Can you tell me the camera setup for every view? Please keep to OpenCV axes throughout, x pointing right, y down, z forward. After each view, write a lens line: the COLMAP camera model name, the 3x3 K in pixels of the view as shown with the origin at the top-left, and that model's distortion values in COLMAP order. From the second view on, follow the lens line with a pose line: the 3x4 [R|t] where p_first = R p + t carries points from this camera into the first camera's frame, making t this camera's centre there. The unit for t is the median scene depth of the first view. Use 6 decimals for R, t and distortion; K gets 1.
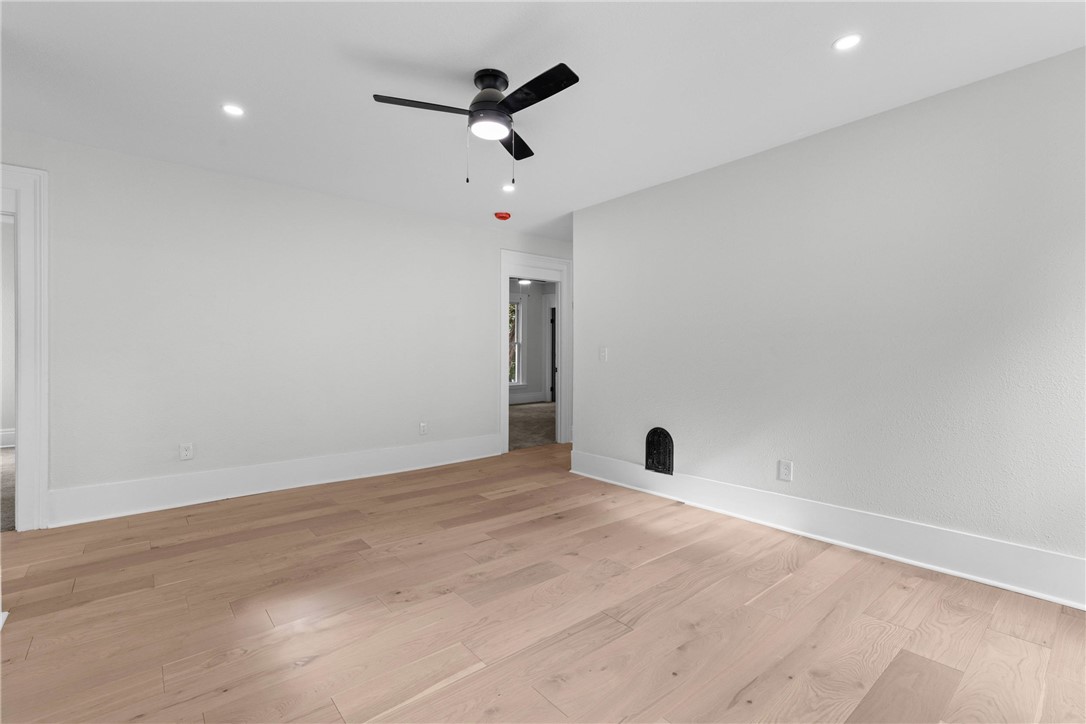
lens RADIAL K [[487.1, 0, 539.0], [0, 487.1, 350.7], [0, 0, 1]] dist [0.008109, -0.000265]
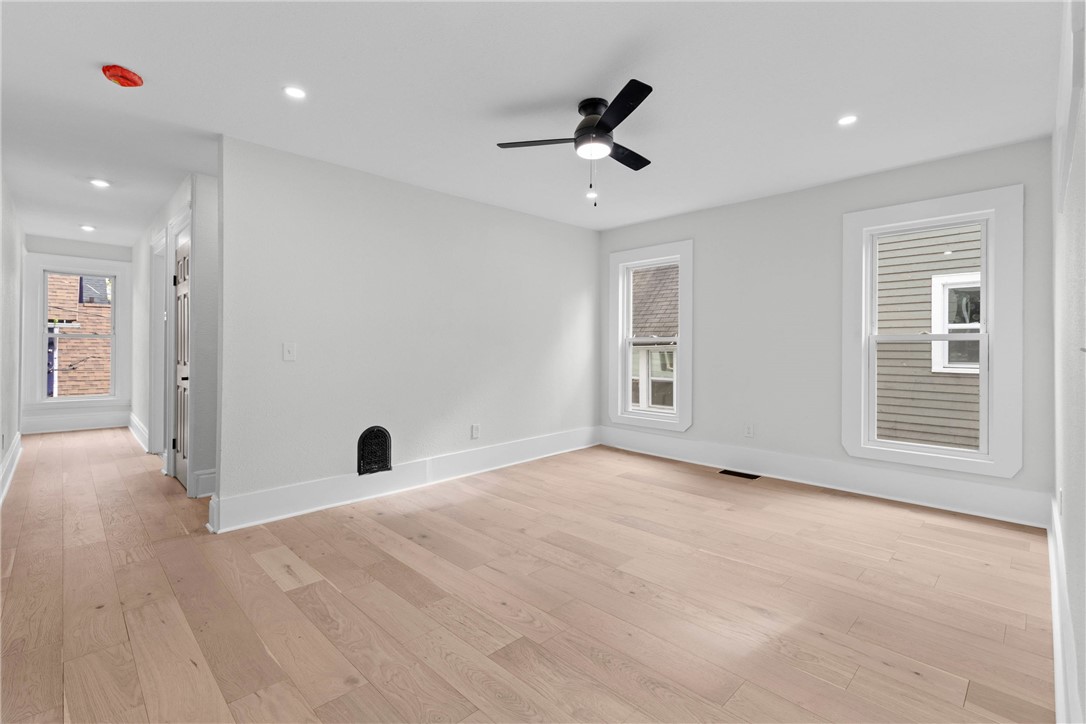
lens RADIAL K [[487.1, 0, 540.0], [0, 487.1, 345.6], [0, 0, 1]] dist [0.008109, -0.000265]
pose [[-0.075784, -0.001308, 0.997123, -1.078589], [-0.003818, 0.999992, 0.001021, -0.007448], [-0.997117, -0.003730, -0.075788, 1.077397]]
